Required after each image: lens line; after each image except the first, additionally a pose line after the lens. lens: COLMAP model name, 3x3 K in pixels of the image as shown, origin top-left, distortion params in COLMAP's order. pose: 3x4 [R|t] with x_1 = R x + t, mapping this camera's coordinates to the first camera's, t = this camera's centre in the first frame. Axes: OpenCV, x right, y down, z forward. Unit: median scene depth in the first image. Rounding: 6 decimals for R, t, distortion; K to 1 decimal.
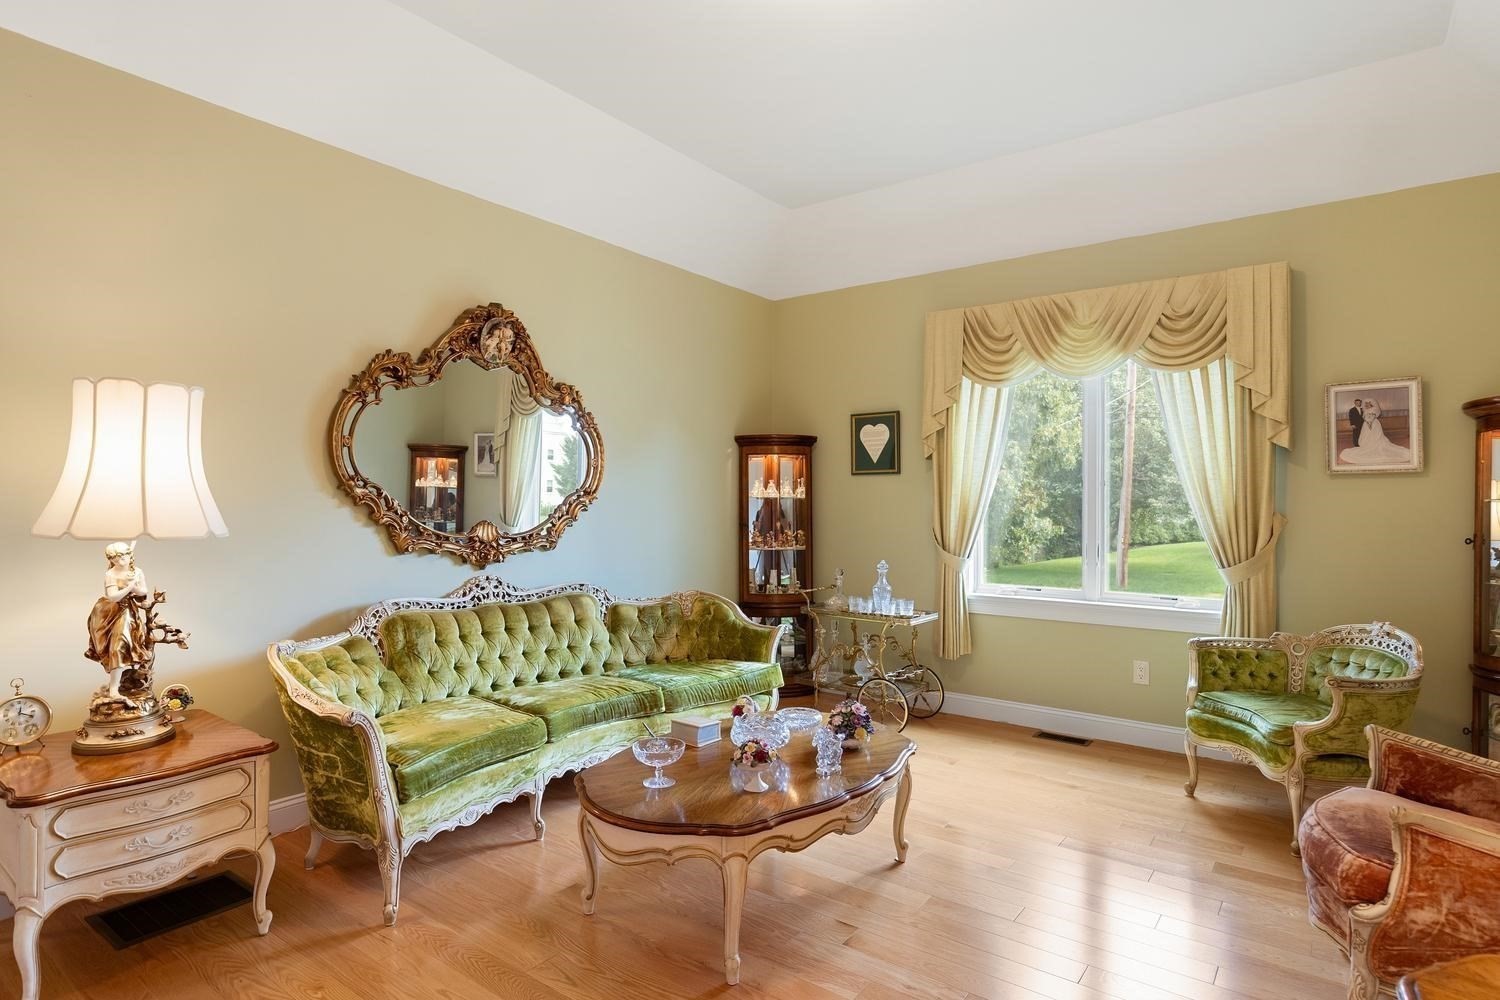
lens RADIAL K [[808.7, 0, 750.3], [0, 808.7, 492.9], [0, 0, 1]] dist [-0.000154, -0.001773]
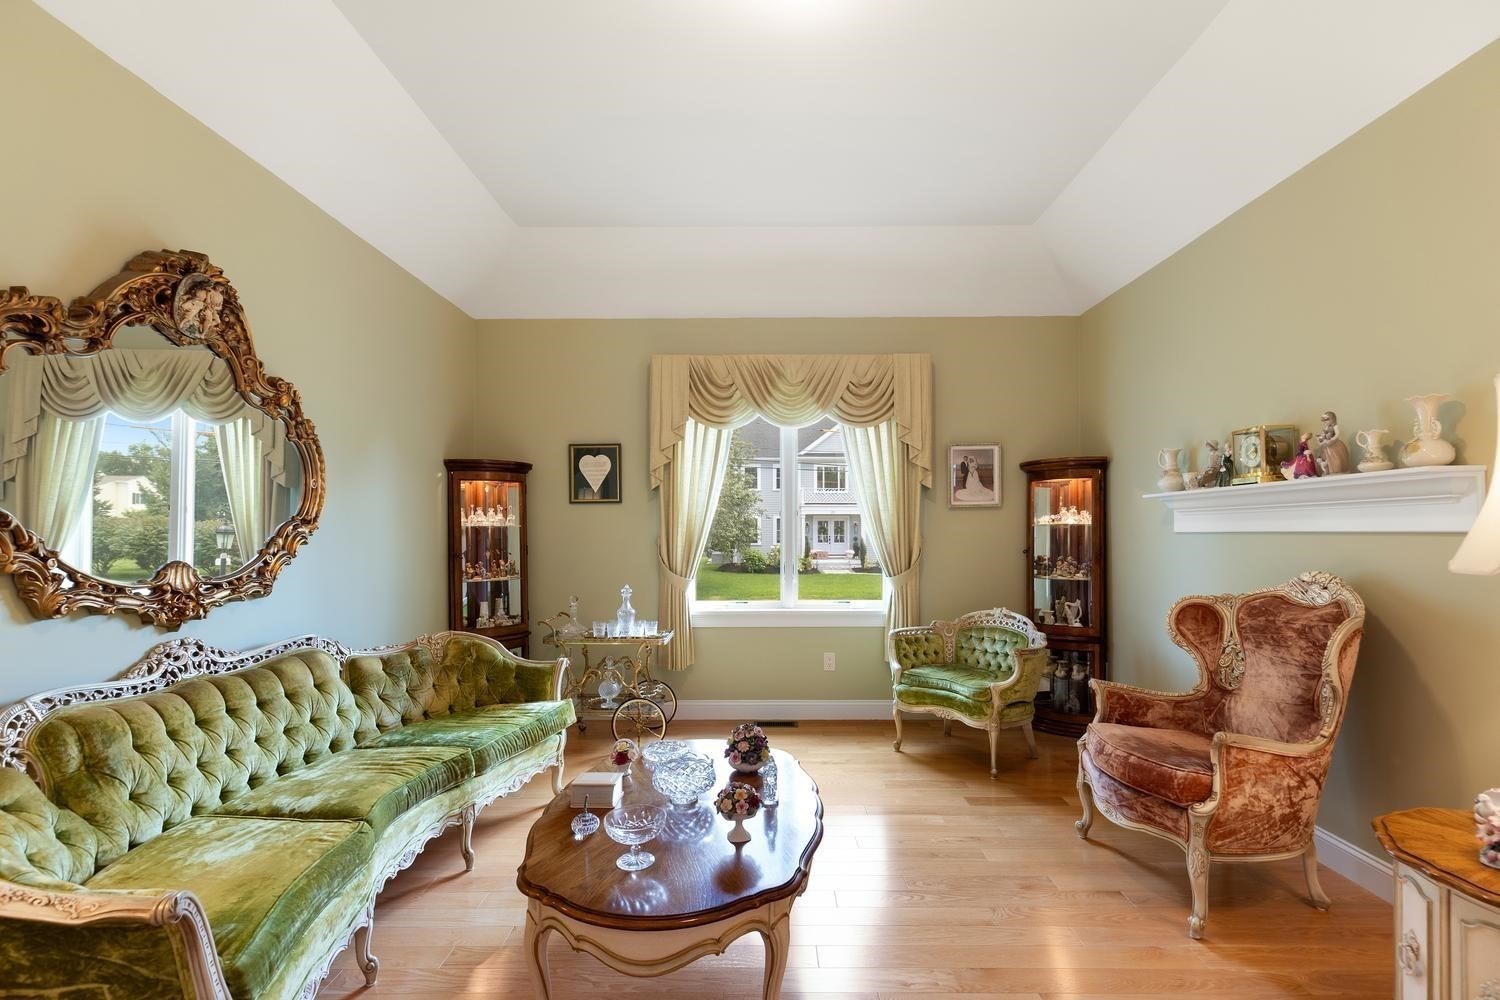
lens RADIAL K [[688.4, 0, 759.9], [0, 688.4, 528.8], [0, 0, 1]] dist [0.006436, -0.000782]
pose [[0.803042, -0.008008, 0.595868, -0.273437], [0.001723, 0.999937, 0.011116, 0.000515], [-0.595920, -0.007900, 0.803005, 0.215202]]
